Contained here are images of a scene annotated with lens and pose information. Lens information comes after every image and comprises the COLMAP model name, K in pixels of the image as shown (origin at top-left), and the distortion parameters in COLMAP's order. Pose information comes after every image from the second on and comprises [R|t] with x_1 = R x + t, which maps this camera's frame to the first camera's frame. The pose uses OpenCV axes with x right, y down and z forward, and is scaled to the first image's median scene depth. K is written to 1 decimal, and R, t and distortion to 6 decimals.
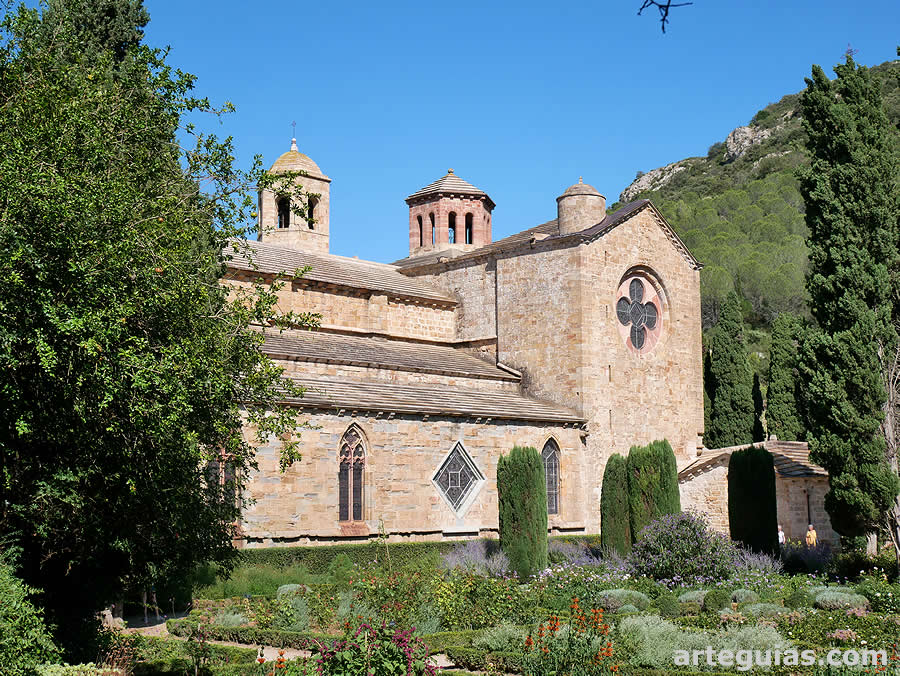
lens RADIAL K [[1173.1, 0, 449.9], [0, 1173.1, 338.0], [0, 0, 1]] dist [-0.003545, 0.000000]
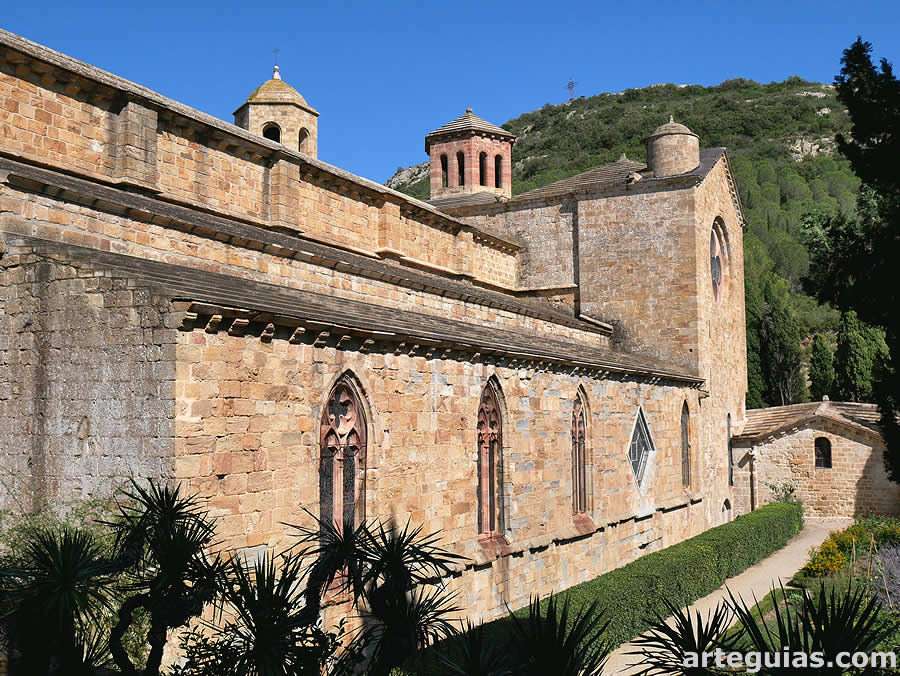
lens RADIAL K [[917.0, 0, 449.9], [0, 917.0, 338.1], [0, 0, 1]] dist [0.000126, 0.000000]
pose [[0.964906, 0.024266, 0.261471, -0.237234], [-0.034347, 0.998830, 0.034053, 0.018557], [-0.260339, -0.041839, 0.964610, 0.333189]]
